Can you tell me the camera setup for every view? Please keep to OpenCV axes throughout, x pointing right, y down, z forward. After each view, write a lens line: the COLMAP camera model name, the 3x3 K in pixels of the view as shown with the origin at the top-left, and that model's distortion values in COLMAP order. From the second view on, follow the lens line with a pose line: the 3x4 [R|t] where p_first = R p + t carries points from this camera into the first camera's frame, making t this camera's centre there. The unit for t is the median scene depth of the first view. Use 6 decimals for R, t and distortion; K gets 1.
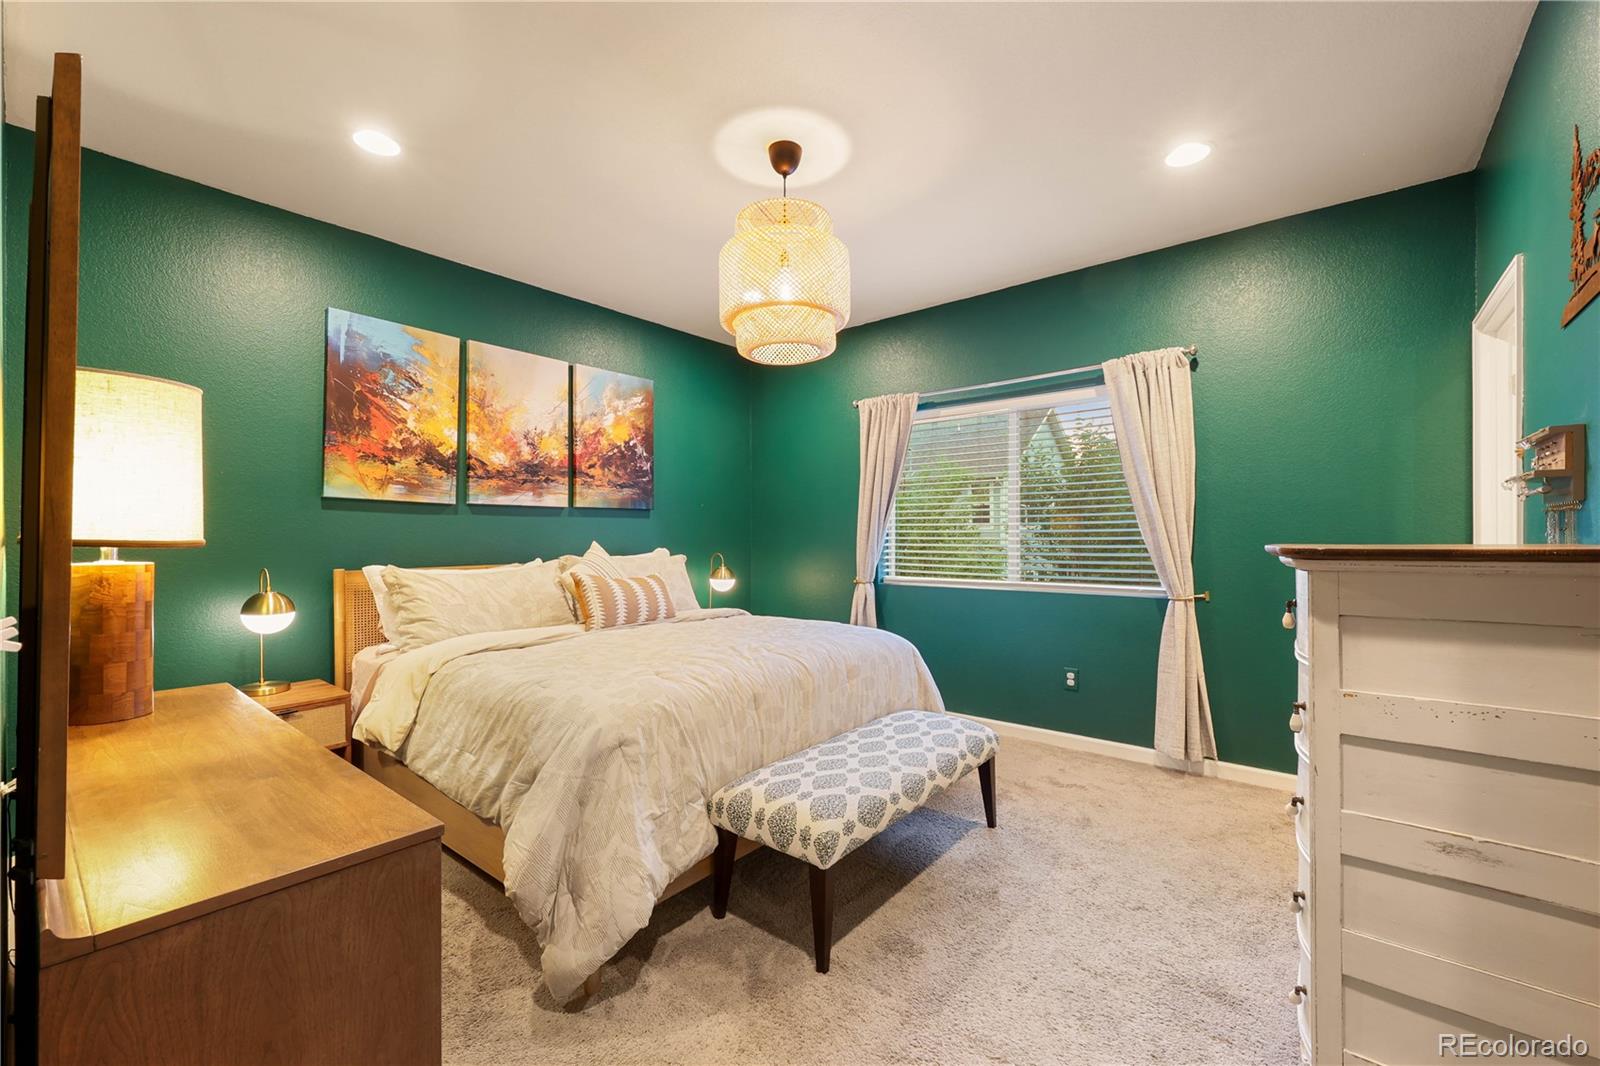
lens RADIAL K [[642.0, 0, 807.2], [0, 642.0, 532.9], [0, 0, 1]] dist [0.002964, 0.000357]
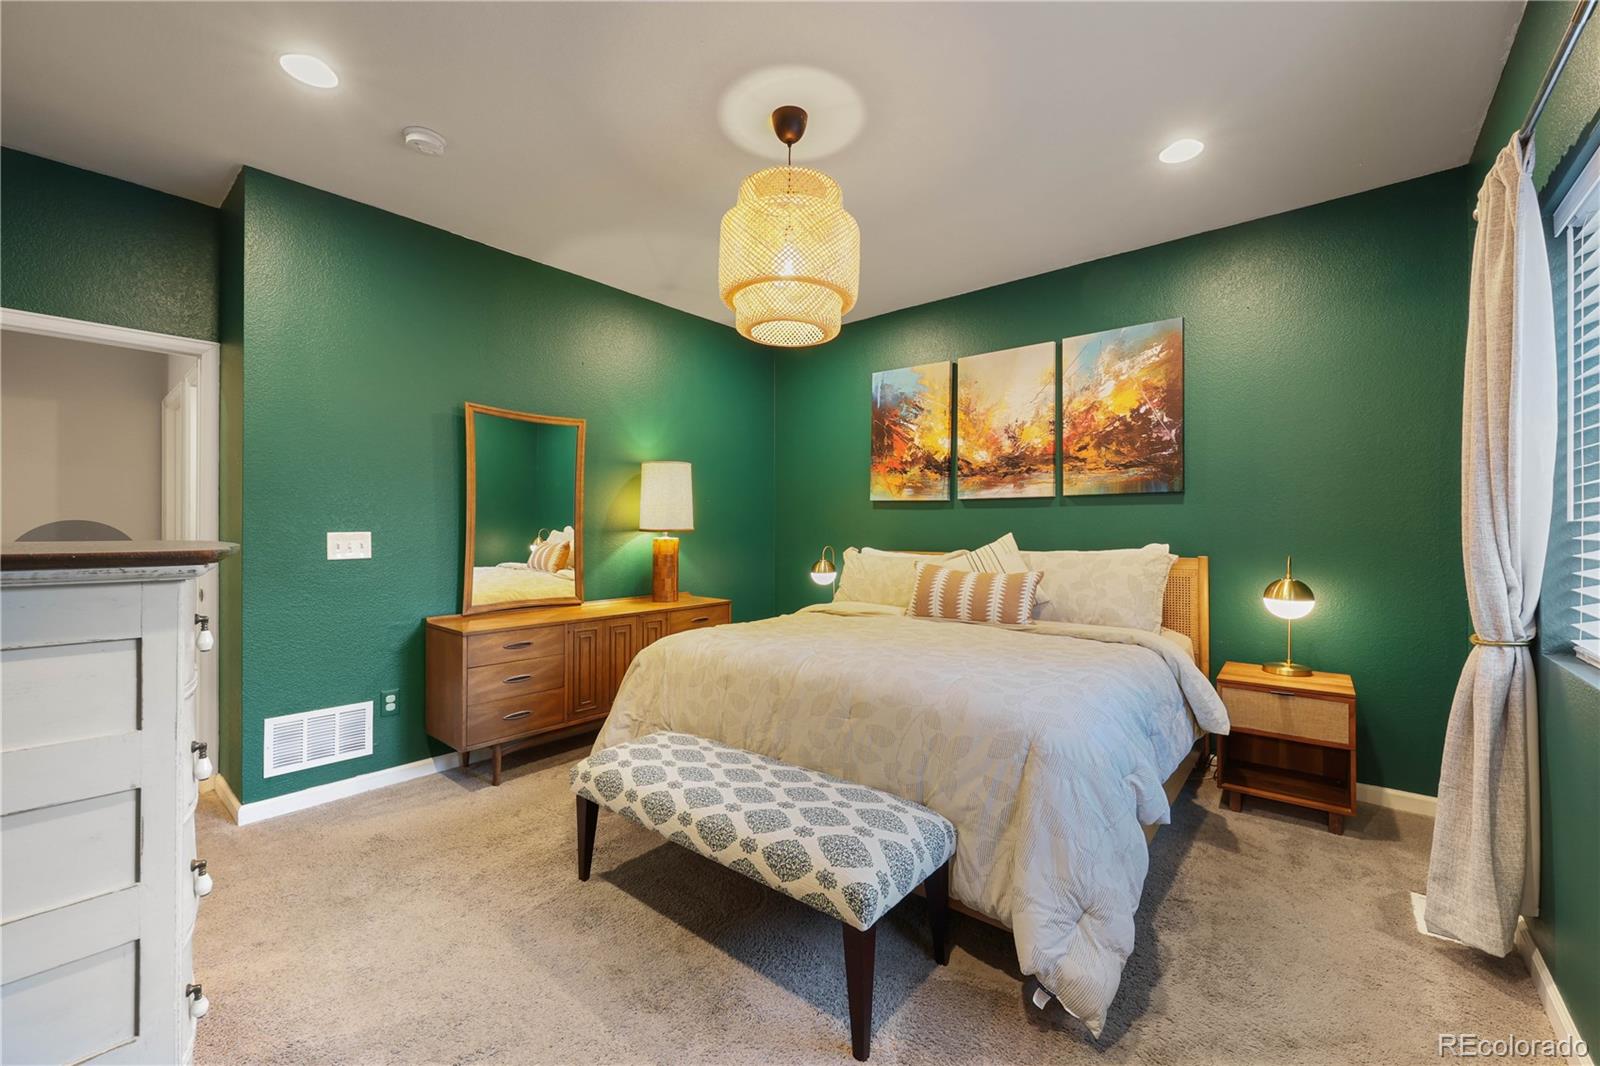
lens RADIAL K [[642.0, 0, 805.3], [0, 642.0, 526.5], [0, 0, 1]] dist [0.002964, 0.000357]
pose [[-0.005493, 0.002891, -0.999981, 0.607264], [0.005139, 0.999983, 0.002862, -0.000859], [0.999972, -0.005123, -0.005508, 0.691264]]
